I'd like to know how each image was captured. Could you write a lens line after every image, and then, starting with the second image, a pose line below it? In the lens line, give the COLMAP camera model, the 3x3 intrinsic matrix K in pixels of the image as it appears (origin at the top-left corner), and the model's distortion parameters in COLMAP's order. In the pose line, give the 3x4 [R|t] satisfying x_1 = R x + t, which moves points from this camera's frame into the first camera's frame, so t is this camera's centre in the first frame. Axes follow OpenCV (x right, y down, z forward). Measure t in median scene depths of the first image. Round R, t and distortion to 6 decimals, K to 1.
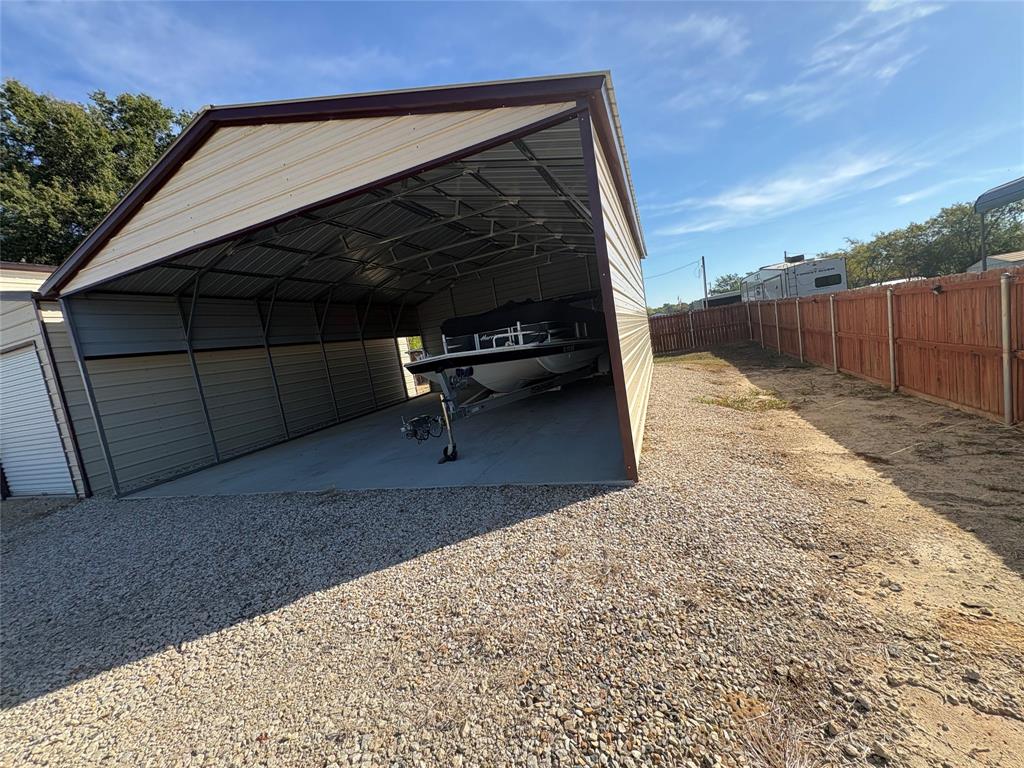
lens RADIAL K [[403.6, 0, 512.0], [0, 403.6, 384.0], [0, 0, 1]] dist [0.001080, -0.000201]
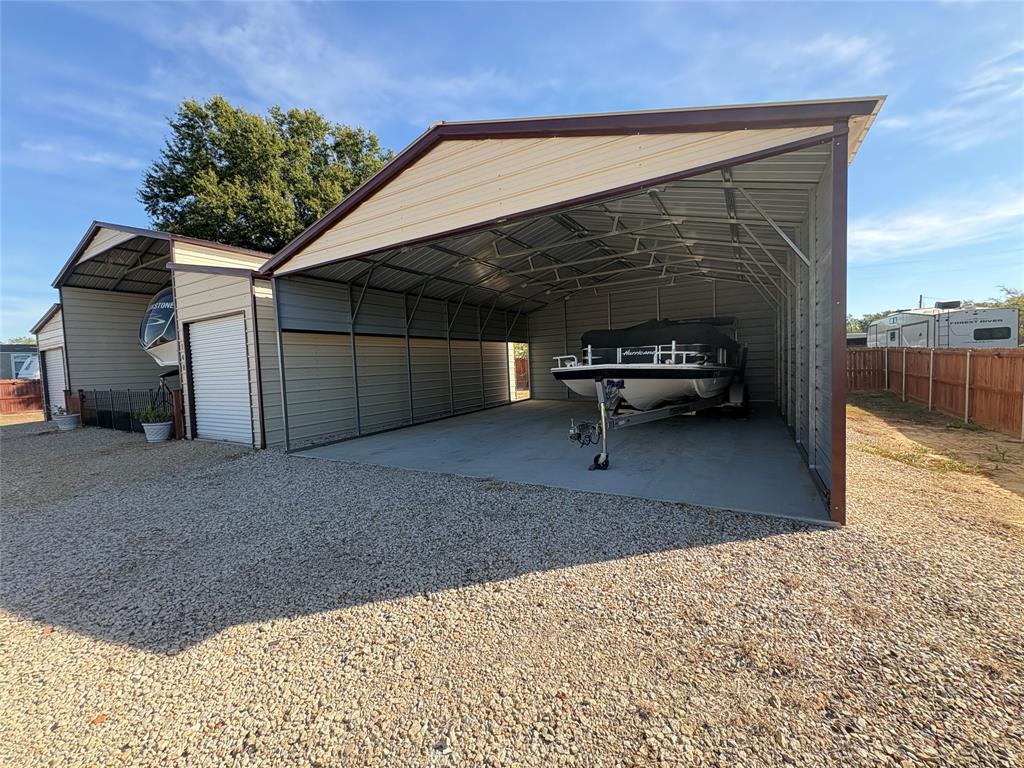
lens RADIAL K [[403.6, 0, 512.0], [0, 403.6, 384.0], [0, 0, 1]] dist [0.001080, -0.000201]
pose [[0.977305, 0.130308, -0.167015, -0.162254], [-0.135664, 0.990532, -0.021021, 0.021256], [0.162695, 0.043202, 0.985730, -0.030041]]
